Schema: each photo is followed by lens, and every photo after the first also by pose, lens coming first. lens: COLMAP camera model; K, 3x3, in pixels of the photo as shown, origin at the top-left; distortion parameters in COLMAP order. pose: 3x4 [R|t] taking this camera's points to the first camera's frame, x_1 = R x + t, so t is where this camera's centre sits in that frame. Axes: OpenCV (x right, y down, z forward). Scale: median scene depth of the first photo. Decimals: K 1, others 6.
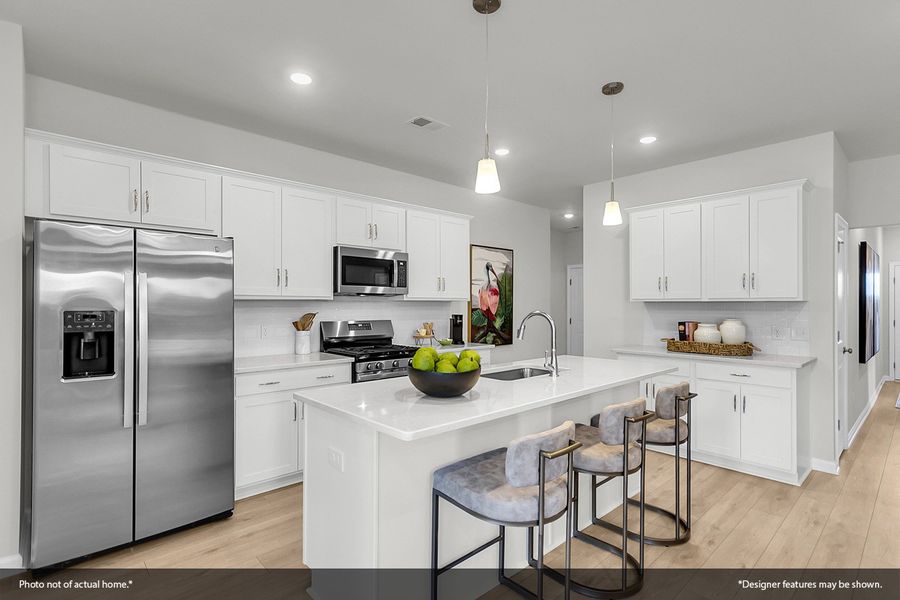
lens RADIAL K [[442.0, 0, 450.0], [0, 442.0, 300.0], [0, 0, 1]] dist [0.001357, -0.000185]
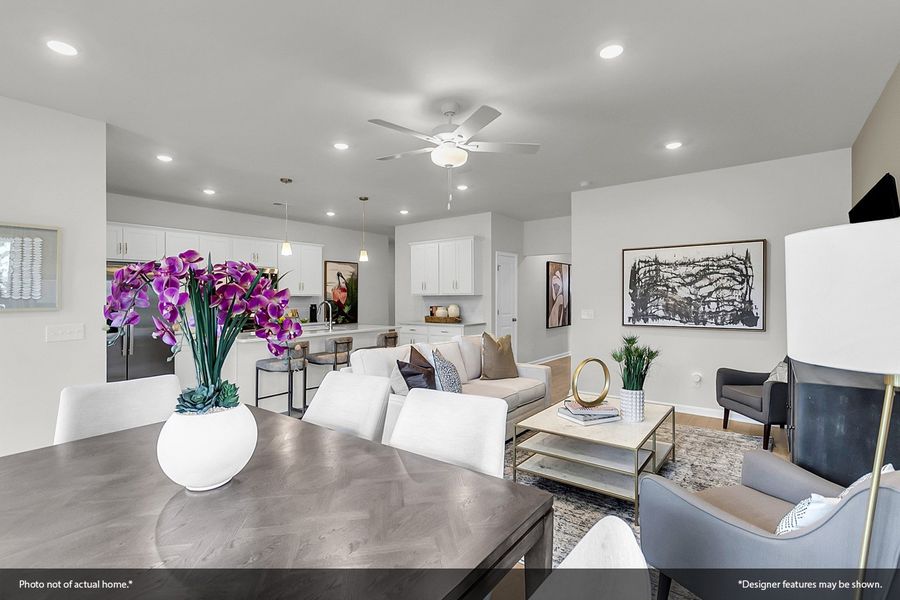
lens RADIAL K [[431.6, 0, 446.6], [0, 431.6, 295.0], [0, 0, 1]] dist [0.000962, 0.000166]
pose [[0.988325, -0.007949, 0.152156, 0.241975], [0.007113, 0.999956, 0.006040, -0.007160], [-0.152197, -0.004887, 0.988338, -0.626796]]
